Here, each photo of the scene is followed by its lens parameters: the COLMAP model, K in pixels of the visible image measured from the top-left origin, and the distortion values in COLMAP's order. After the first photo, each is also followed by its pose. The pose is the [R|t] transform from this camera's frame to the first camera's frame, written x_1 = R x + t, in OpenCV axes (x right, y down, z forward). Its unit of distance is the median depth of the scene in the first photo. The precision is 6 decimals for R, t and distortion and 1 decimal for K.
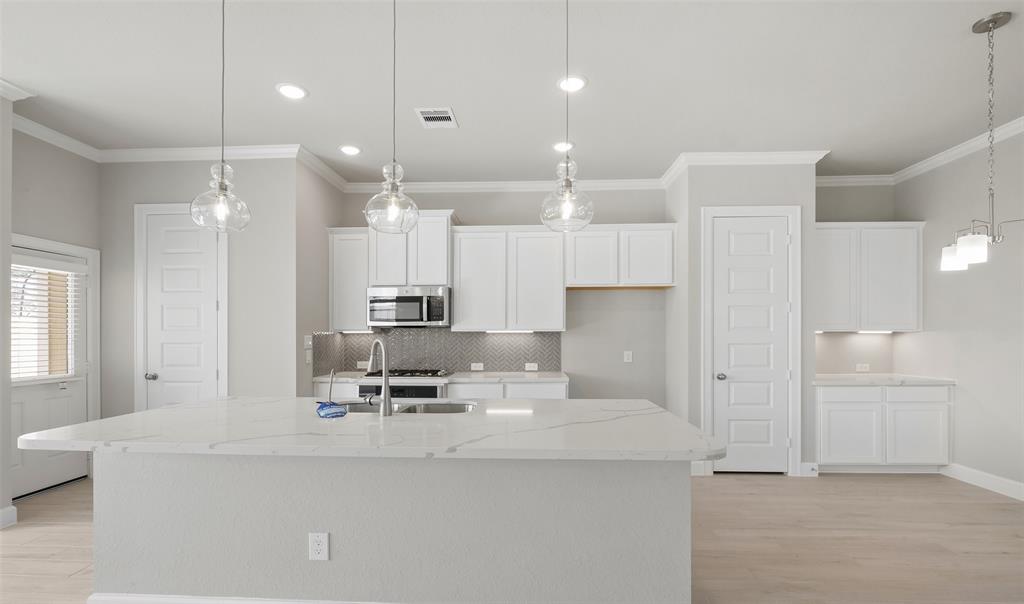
lens RADIAL K [[457.4, 0, 504.0], [0, 457.4, 338.1], [0, 0, 1]] dist [-0.002689, 0.000076]
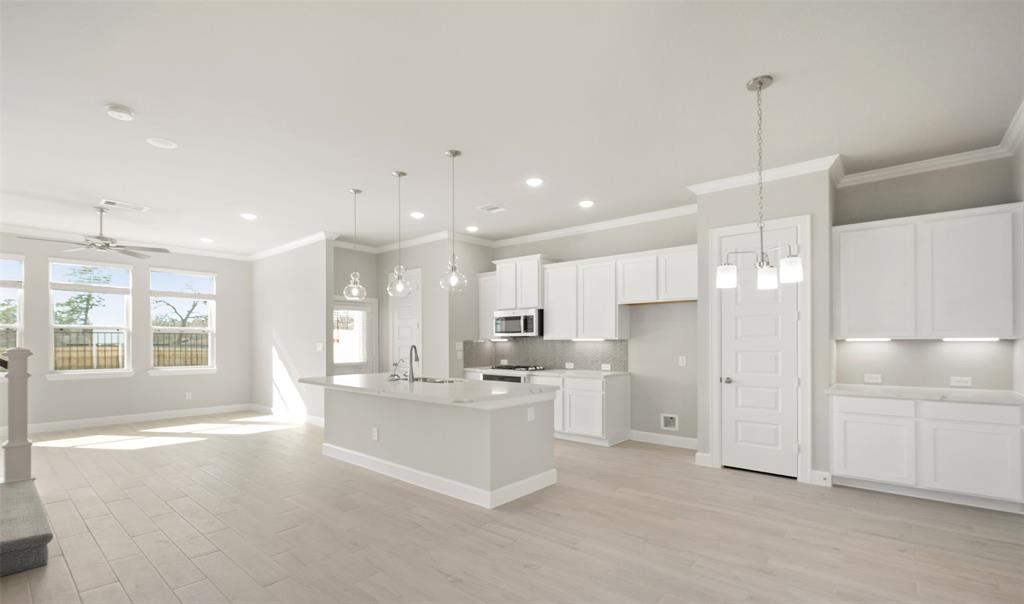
lens RADIAL K [[456.3, 0, 503.6], [0, 456.3, 346.0], [0, 0, 1]] dist [-0.000891, -0.000155]
pose [[0.789070, 0.006606, -0.614267, 0.686101], [-0.000759, 0.999952, 0.009778, -0.008960], [0.614302, -0.007250, 0.789037, -0.193870]]
